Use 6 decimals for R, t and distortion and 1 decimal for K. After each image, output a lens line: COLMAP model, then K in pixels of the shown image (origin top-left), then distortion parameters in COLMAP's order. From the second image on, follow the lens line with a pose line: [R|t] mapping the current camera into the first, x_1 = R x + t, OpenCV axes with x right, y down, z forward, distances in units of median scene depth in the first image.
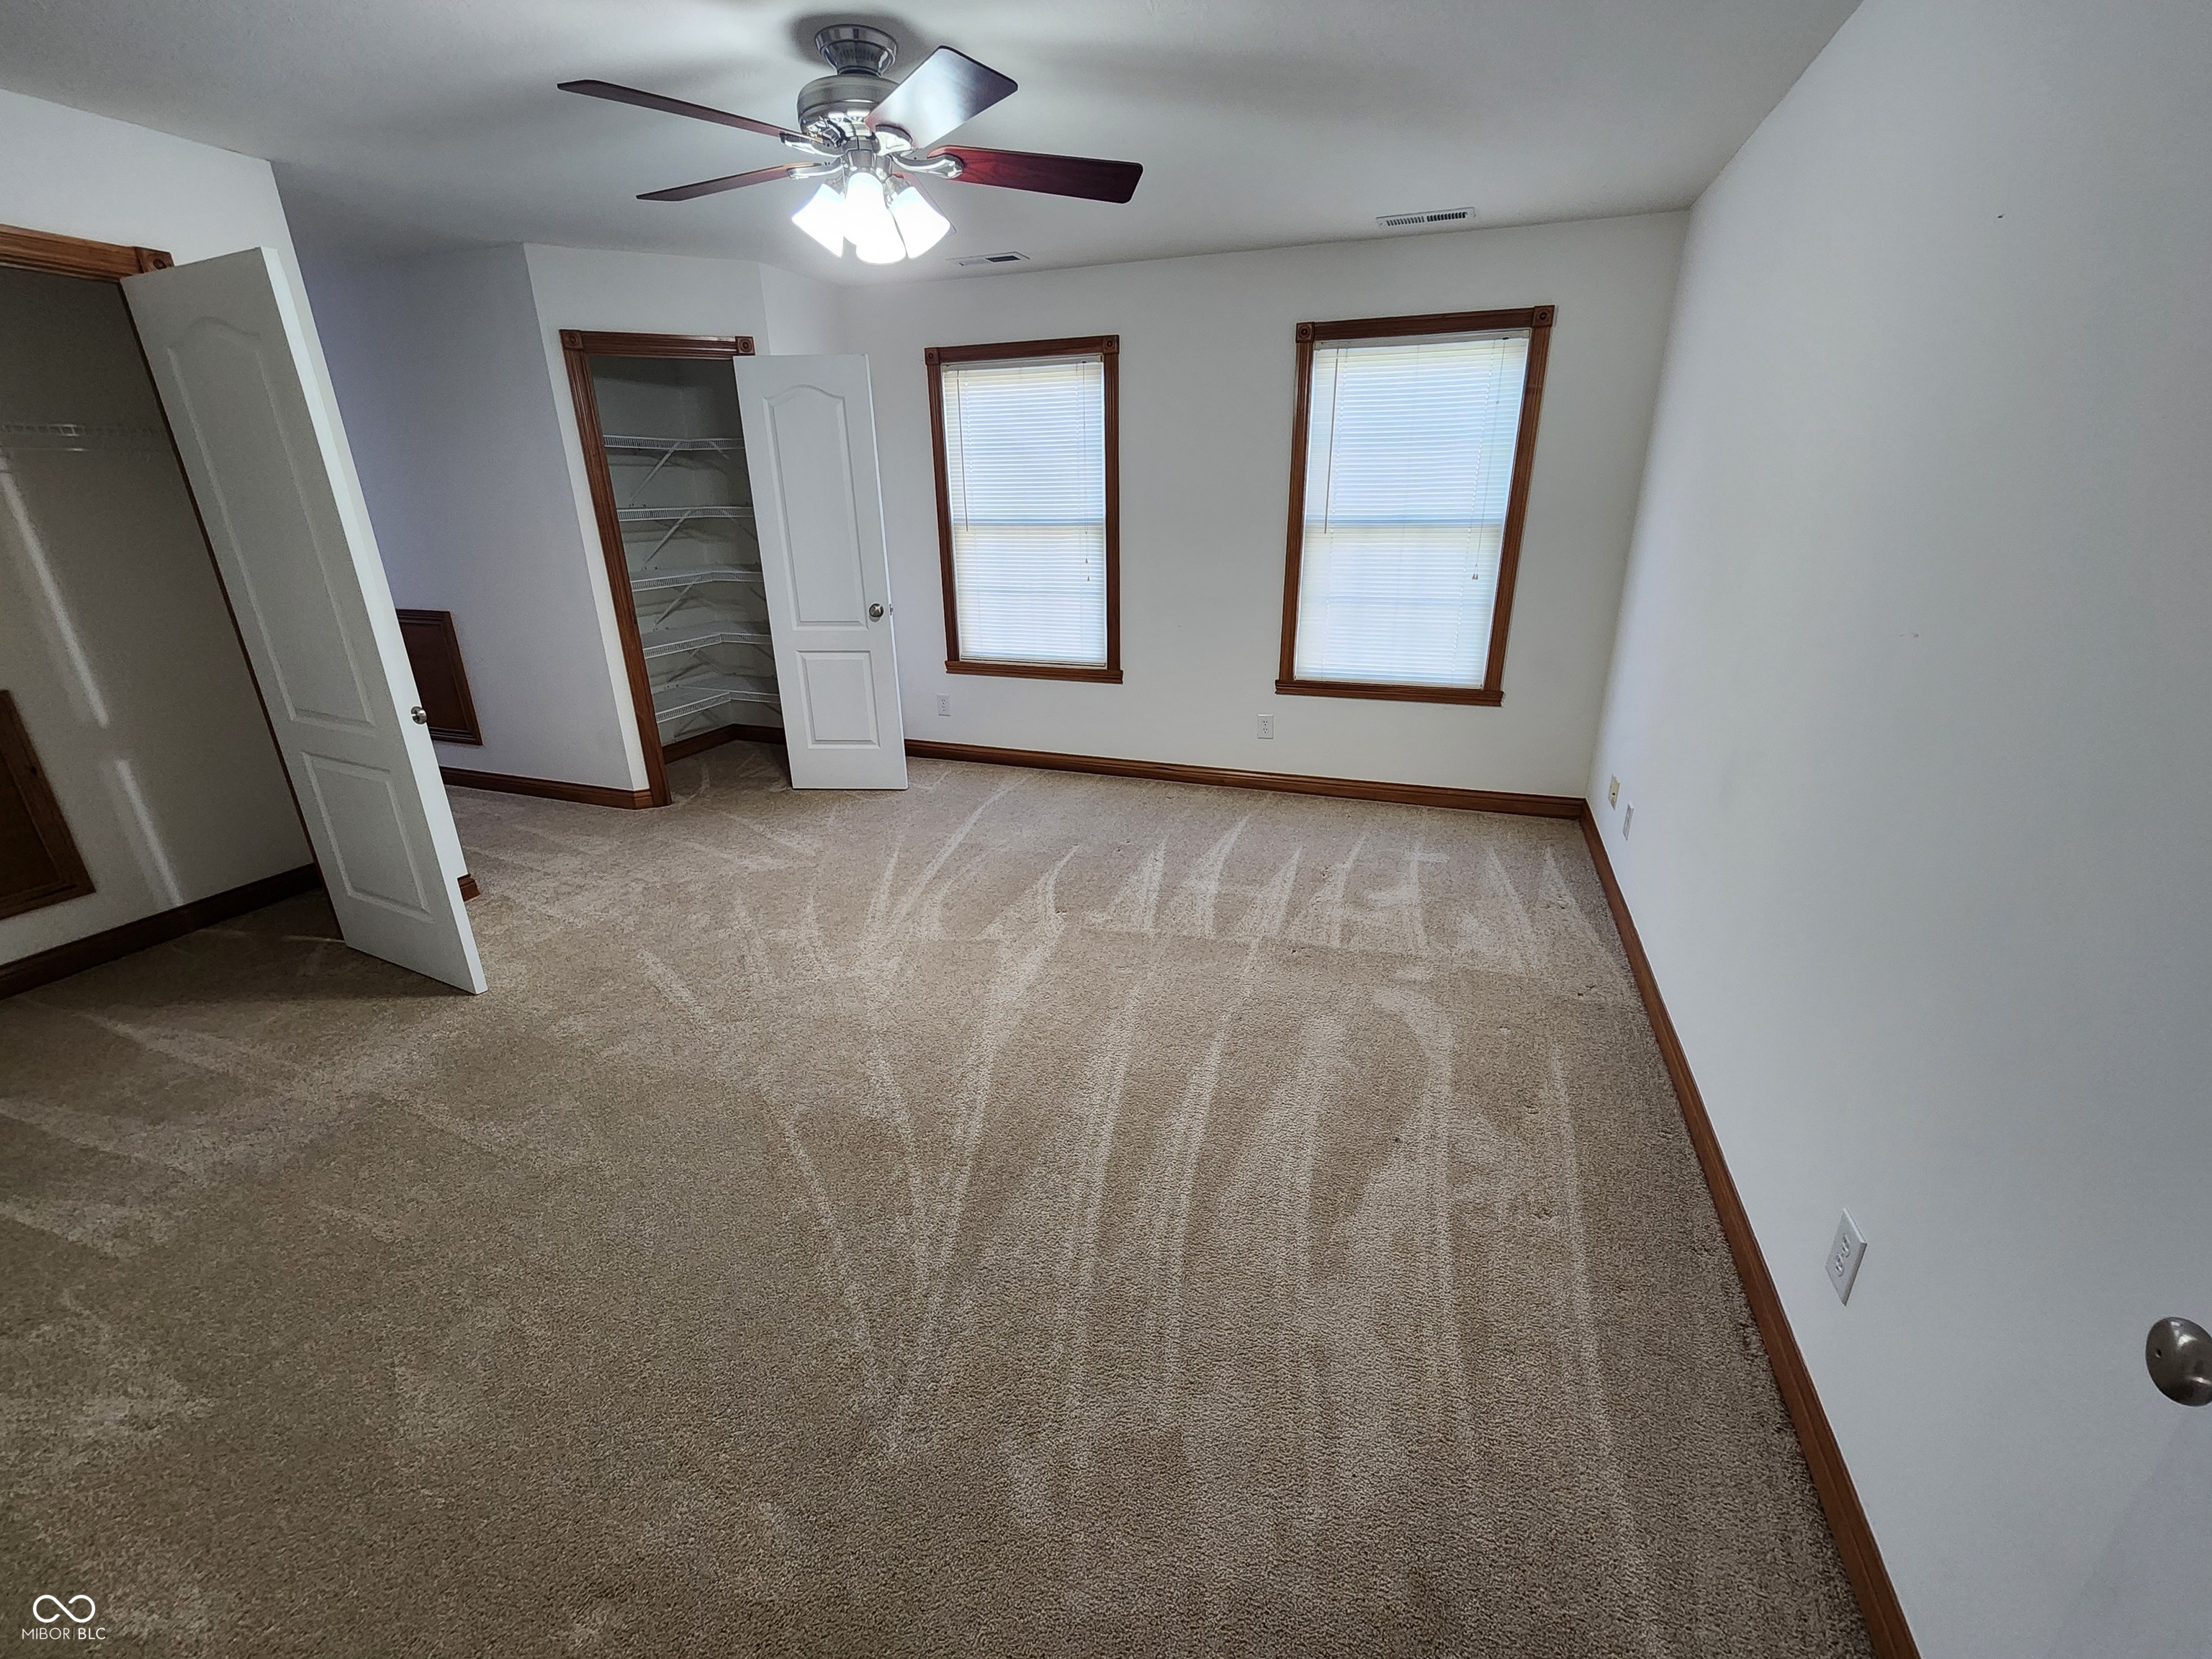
lens RADIAL K [[911.0, 0, 1112.3], [0, 911.0, 832.0], [0, 0, 1]] dist [0.002359, 0.000195]
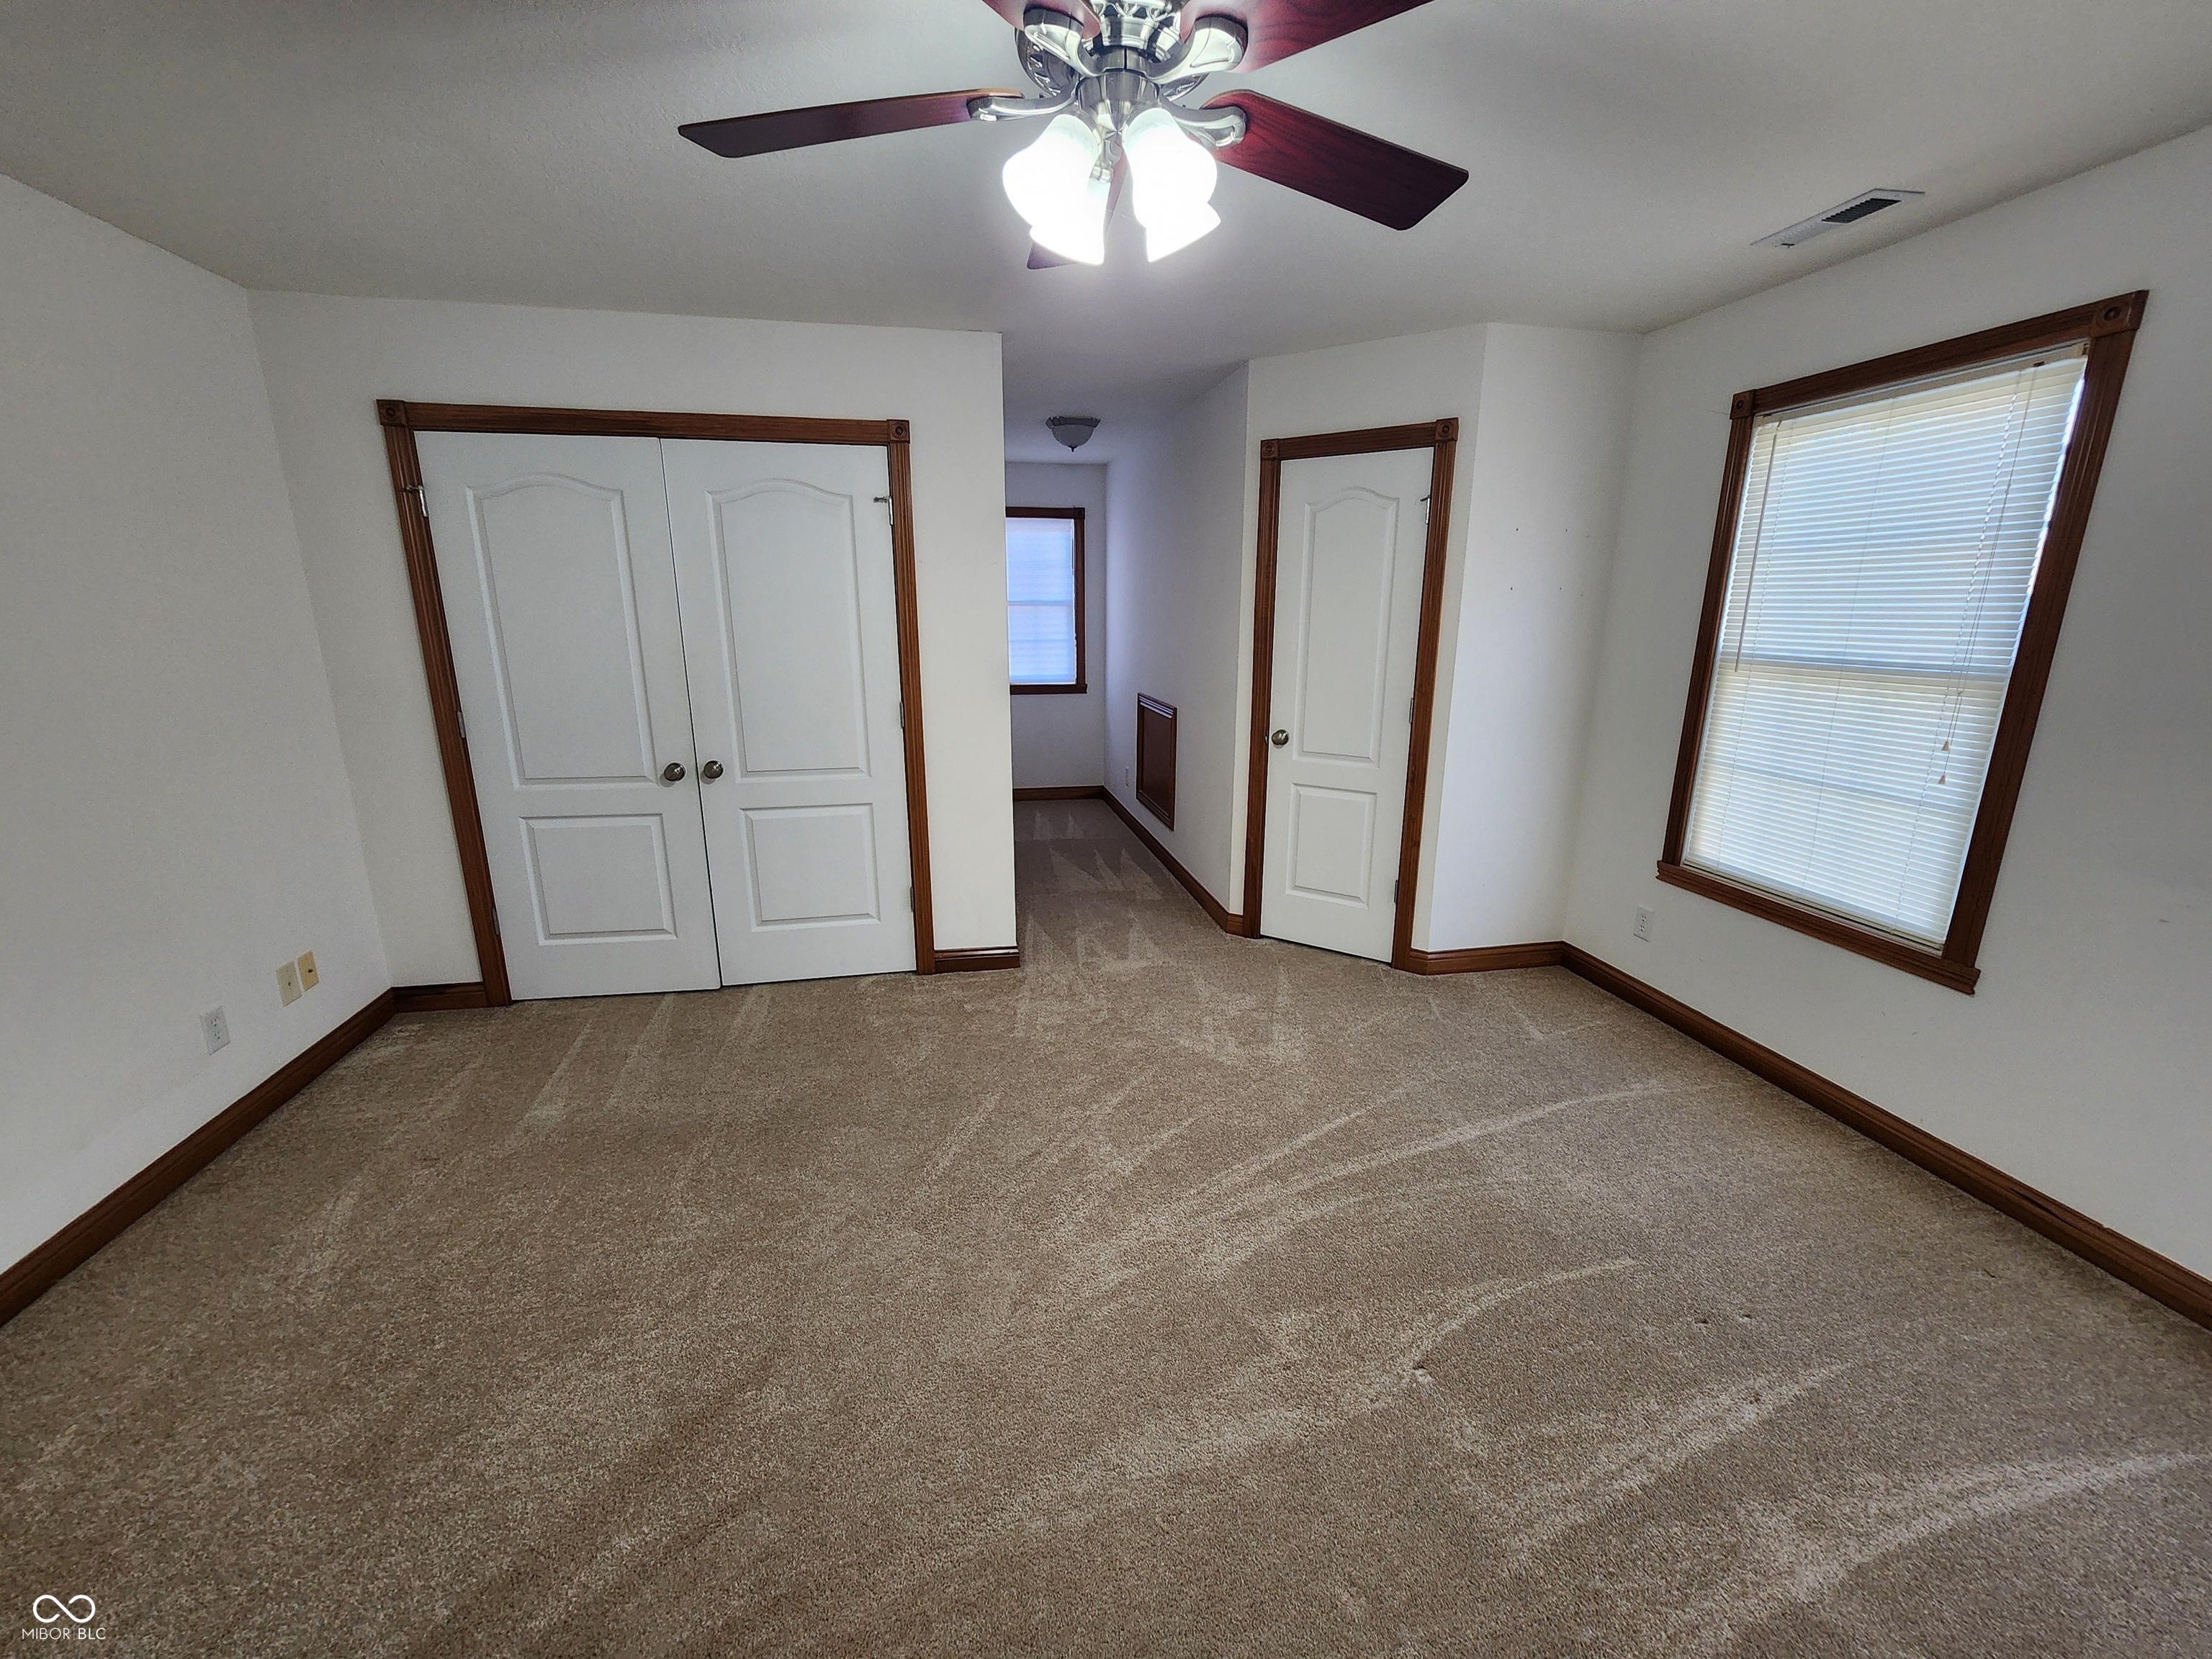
lens RADIAL K [[911.0, 0, 1112.3], [0, 911.0, 832.0], [0, 0, 1]] dist [0.002359, 0.000195]
pose [[0.520024, 0.218670, -0.825687, 0.202304], [-0.308394, 0.949535, 0.057241, -0.171021], [0.796535, 0.224870, 0.561217, 0.440278]]
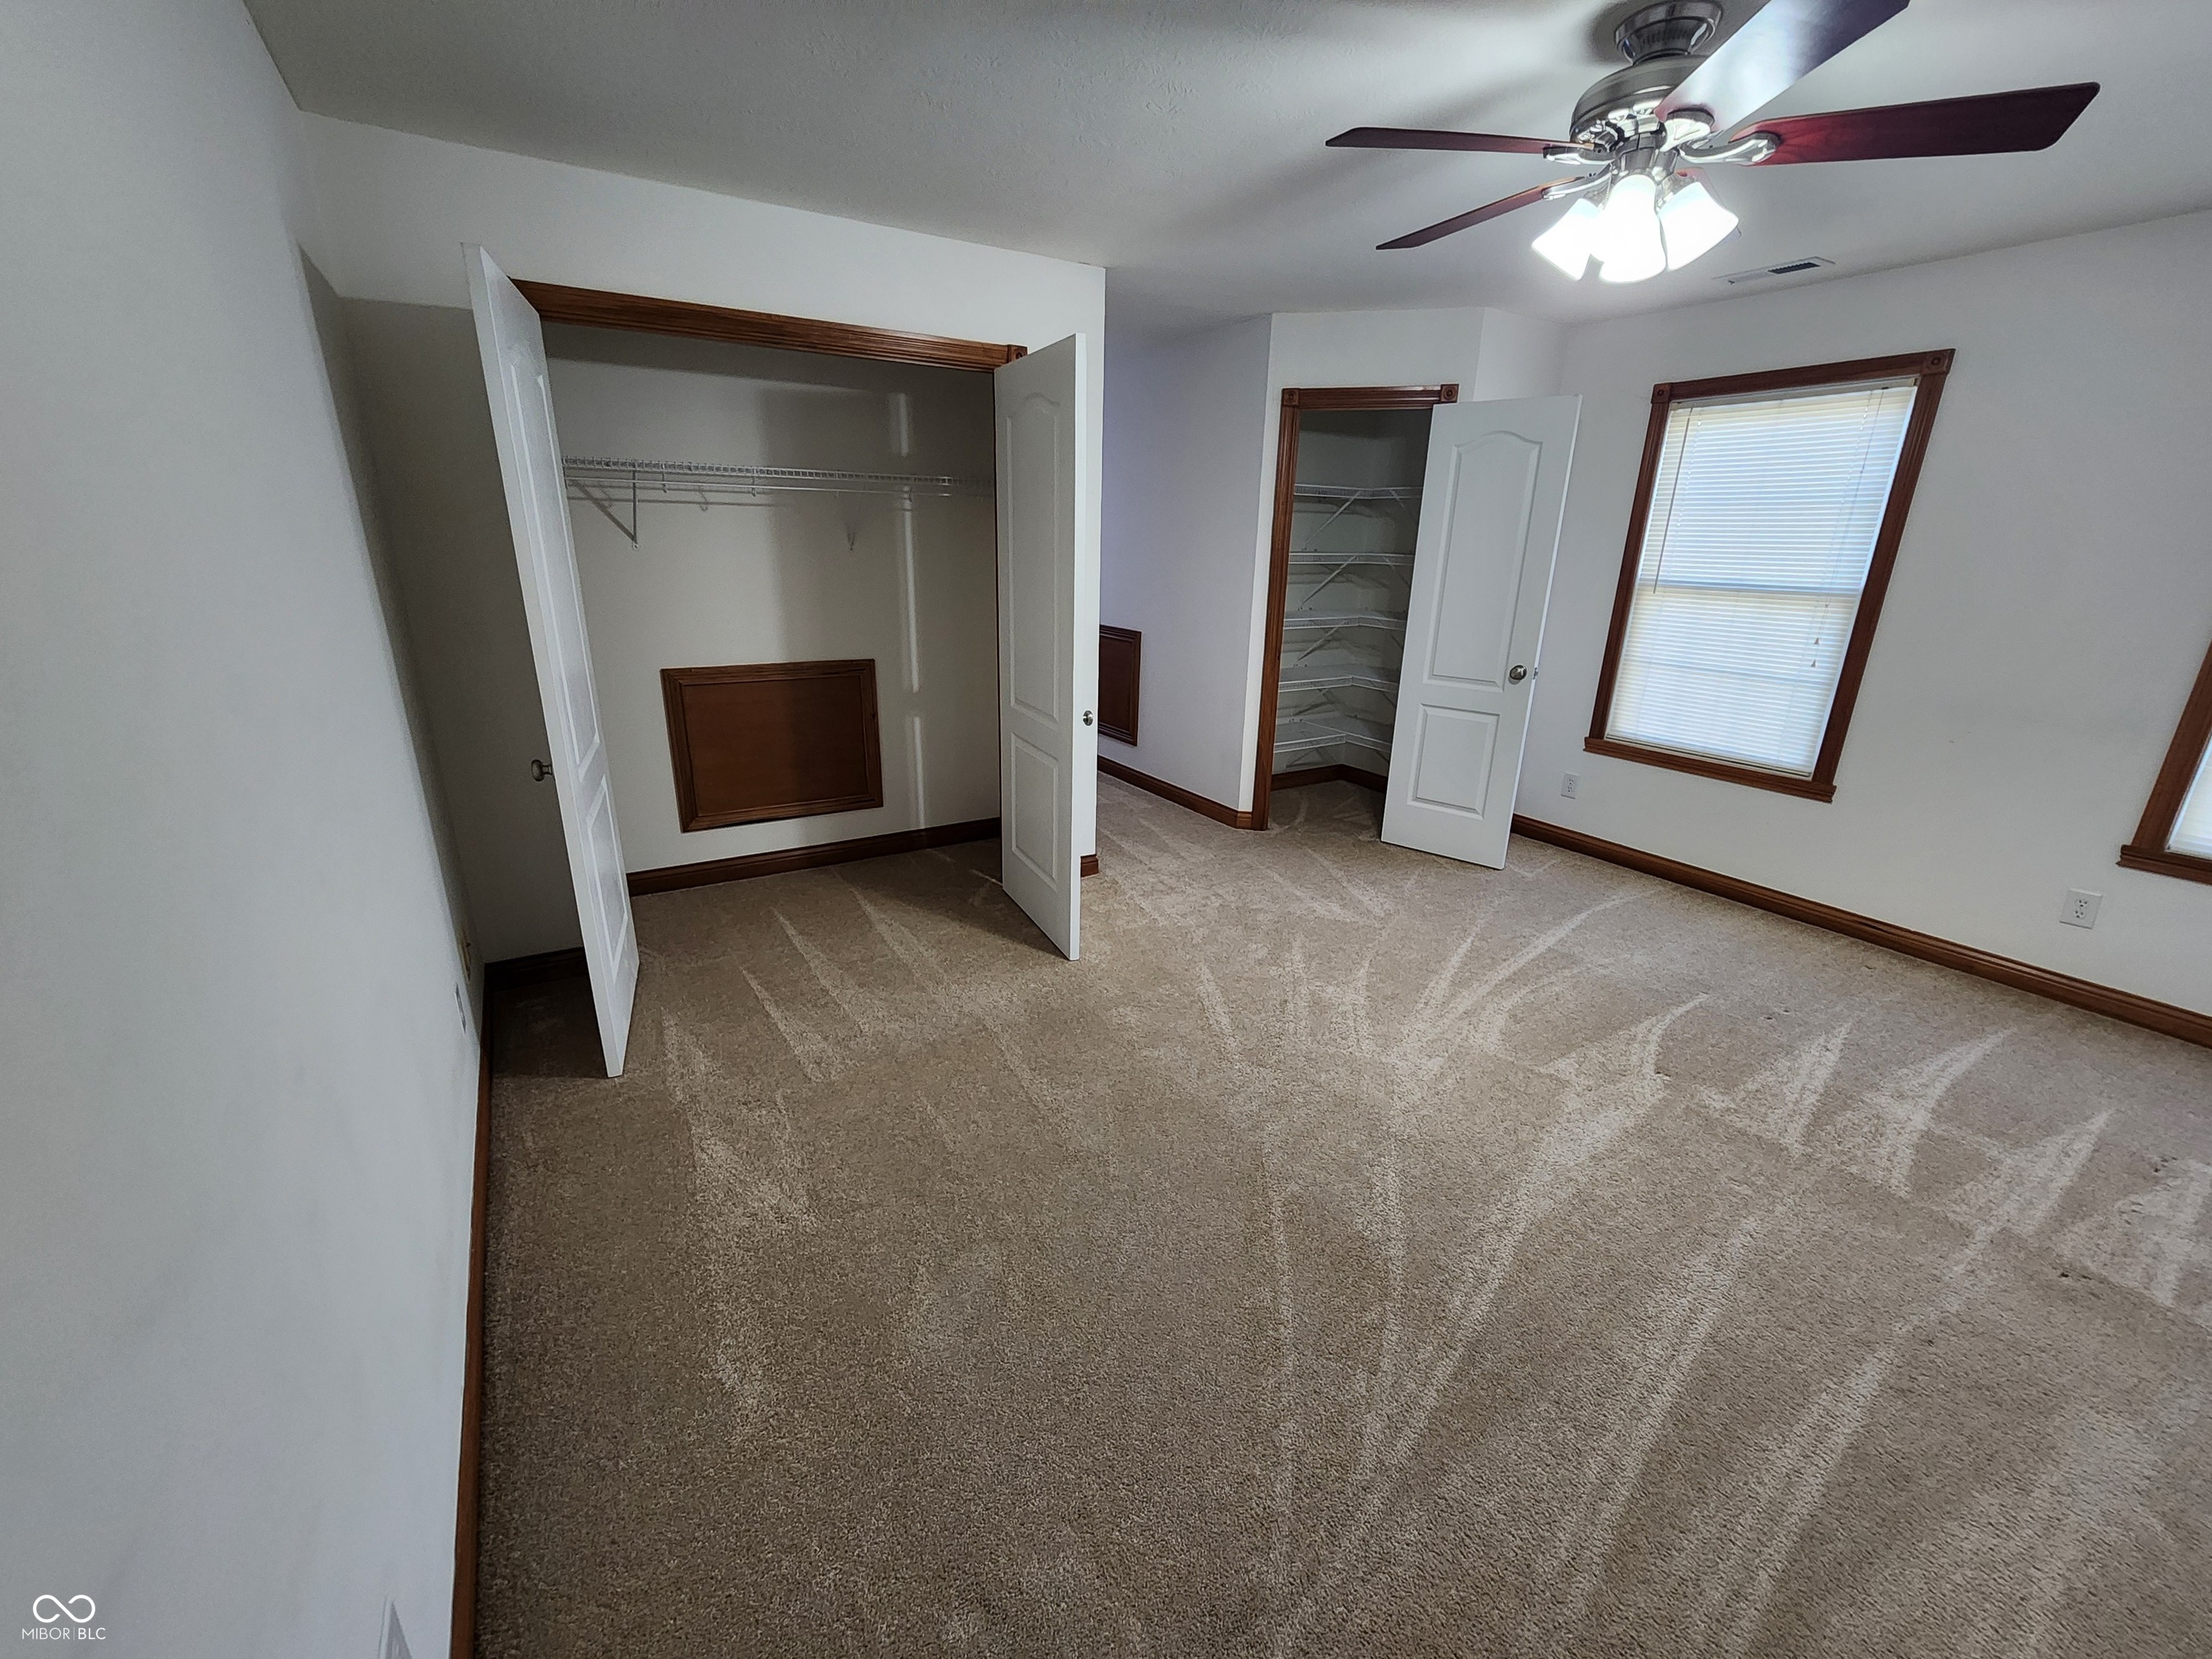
lens RADIAL K [[912.9, 0, 1115.7], [0, 912.9, 835.6], [0, 0, 1]] dist [0.001247, 0.001094]
pose [[0.786372, 0.218748, -0.577727, -0.015182], [-0.244865, 0.968975, 0.033591, -0.020978], [0.567151, 0.115050, 0.815539, 0.057419]]
